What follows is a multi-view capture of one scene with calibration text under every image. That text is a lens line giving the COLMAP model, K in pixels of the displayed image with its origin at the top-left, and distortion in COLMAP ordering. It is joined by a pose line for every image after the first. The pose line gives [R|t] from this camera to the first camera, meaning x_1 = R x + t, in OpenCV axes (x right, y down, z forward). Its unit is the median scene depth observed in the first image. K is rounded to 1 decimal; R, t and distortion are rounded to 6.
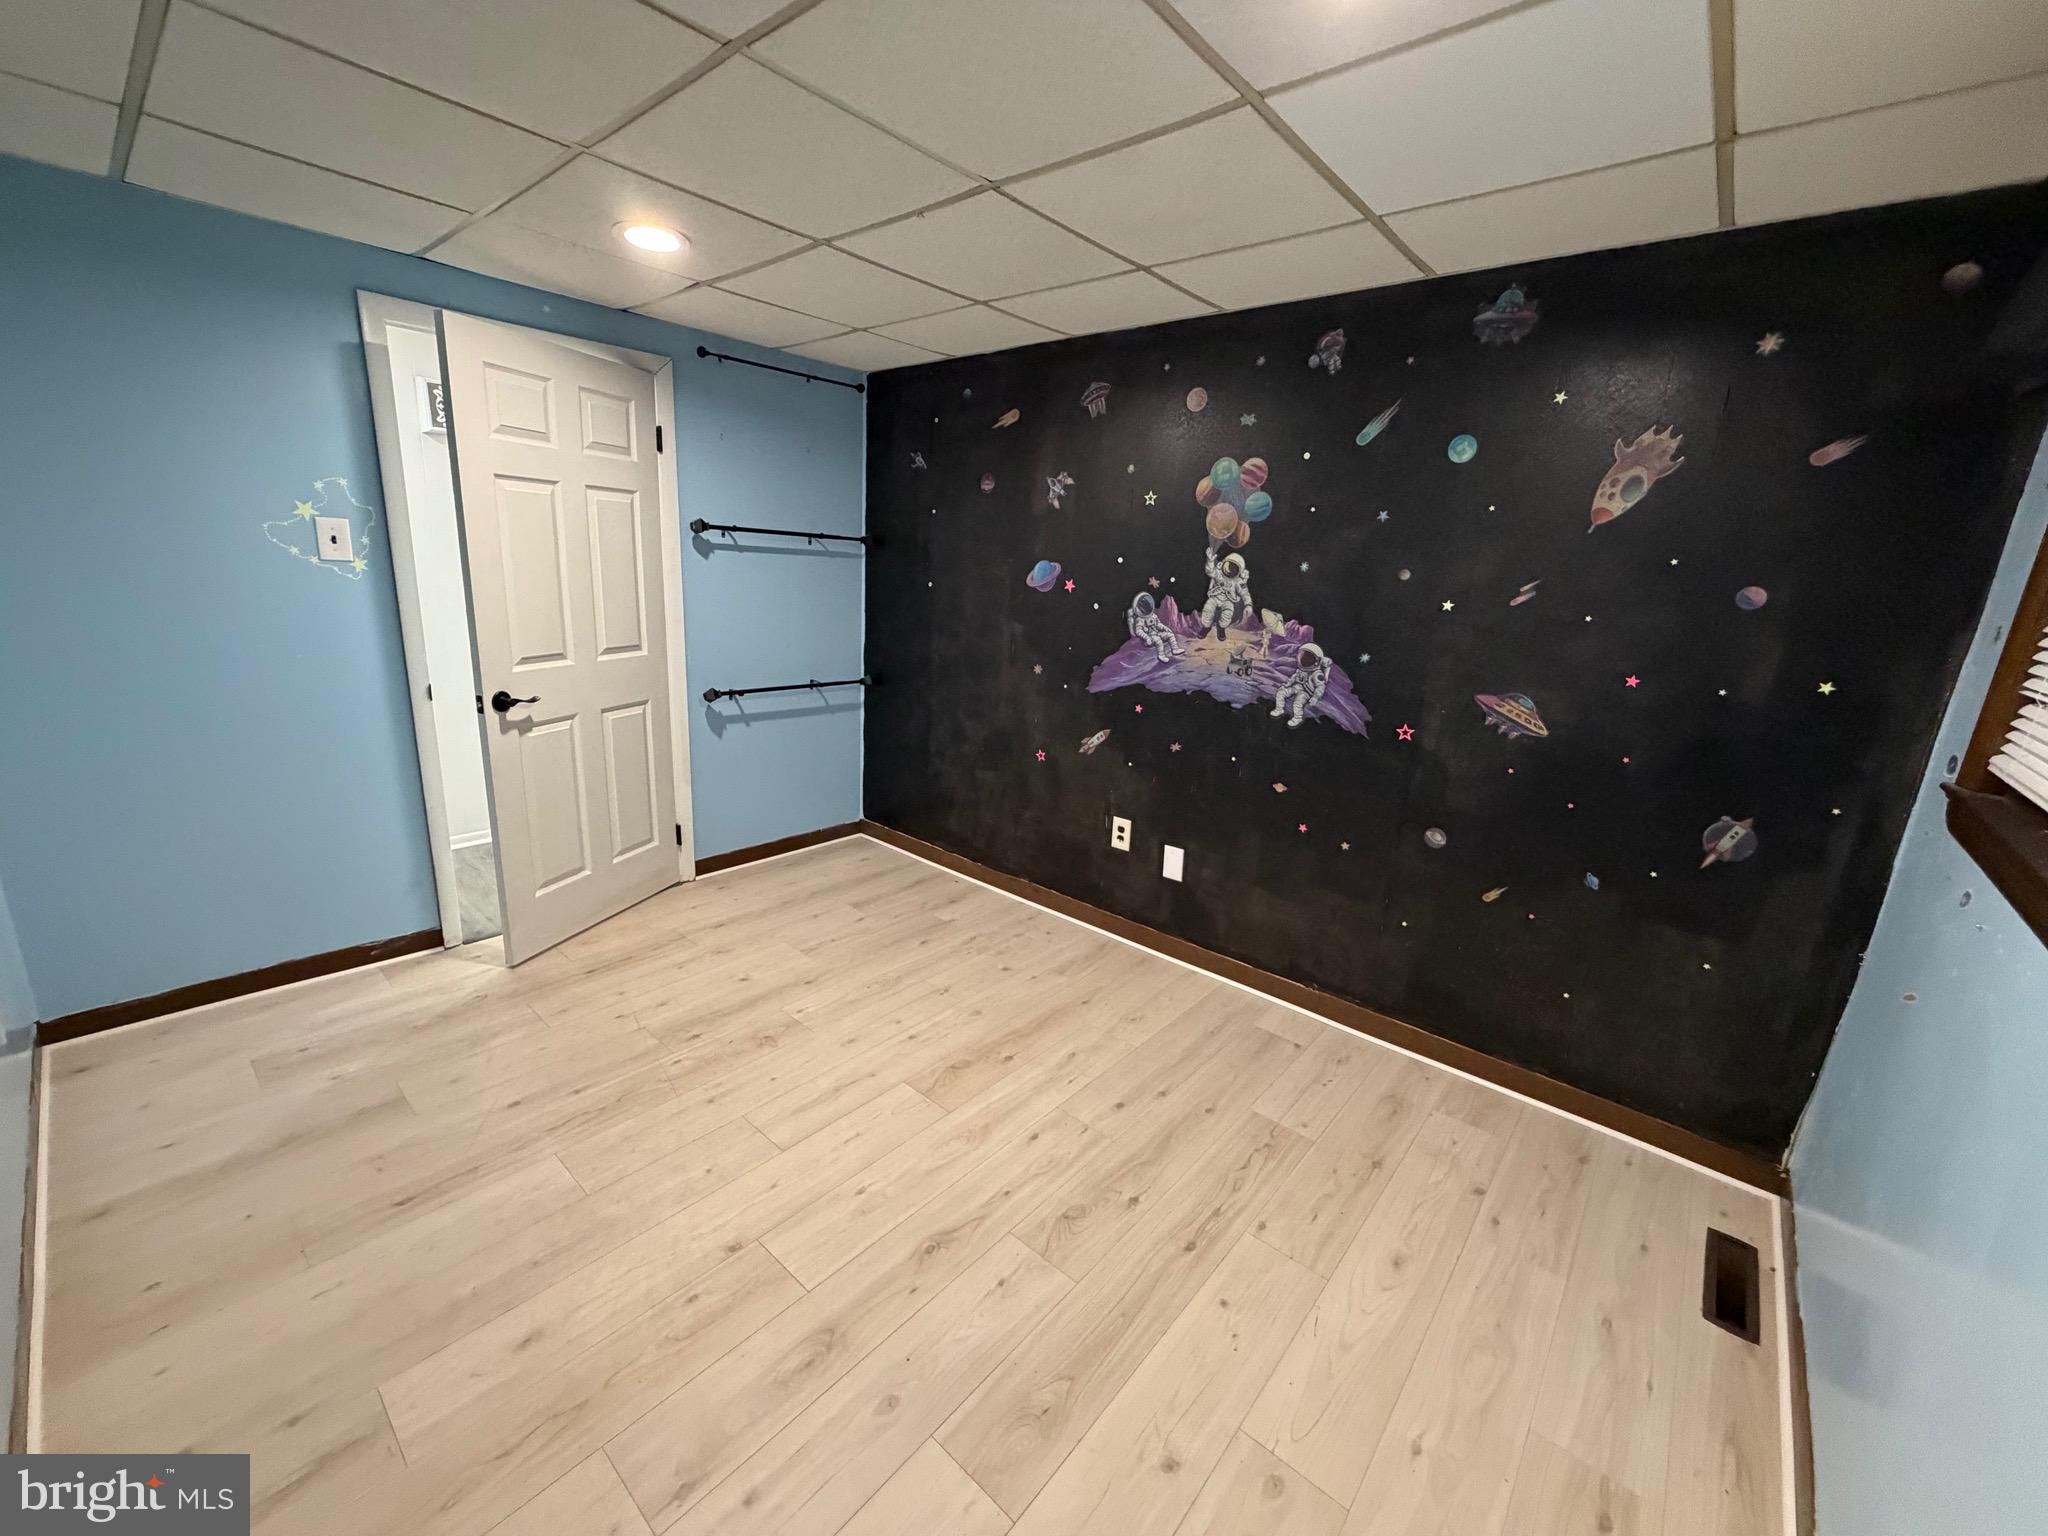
lens RADIAL K [[815.3, 0, 1019.6], [0, 815.3, 765.2], [0, 0, 1]] dist [-0.001089, 0.000135]
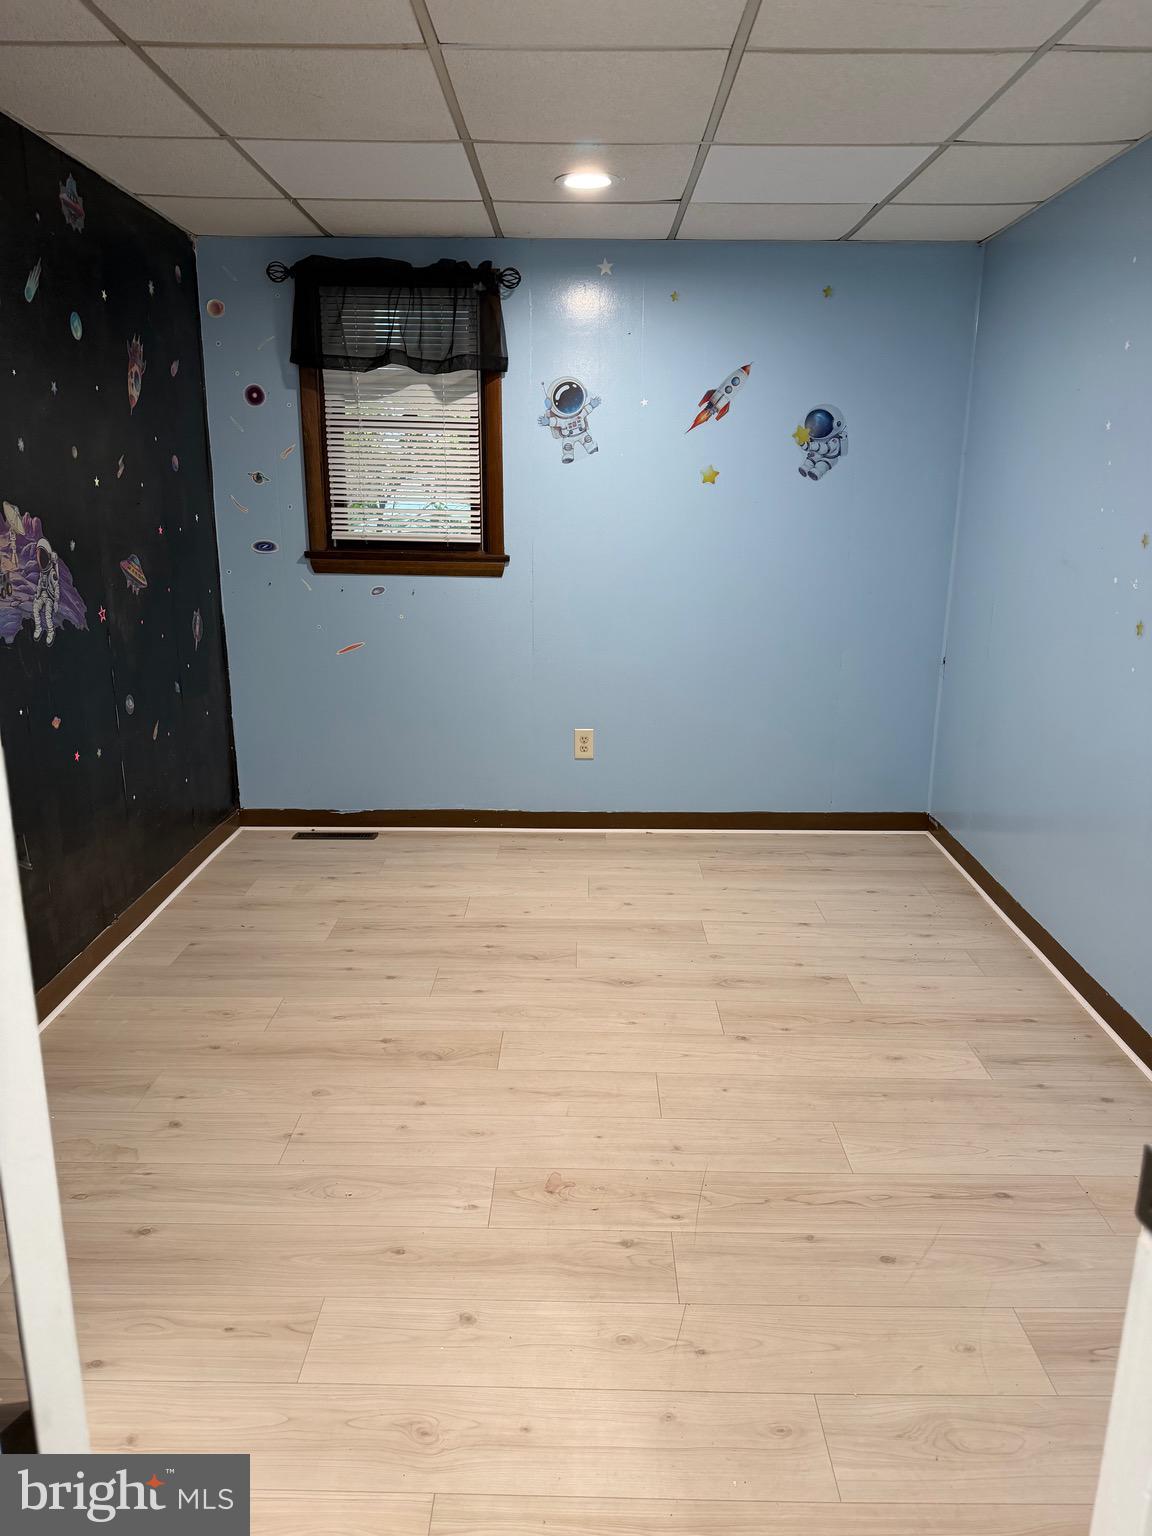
lens RADIAL K [[1061.7, 0, 575.2], [0, 1061.7, 772.7], [0, 0, 1]] dist [0.163874, -0.336258]
pose [[-0.648120, -0.247931, 0.720049, -0.806816], [0.146590, 0.887220, 0.437438, -0.325588], [-0.747296, 0.389064, -0.538681, 1.227055]]
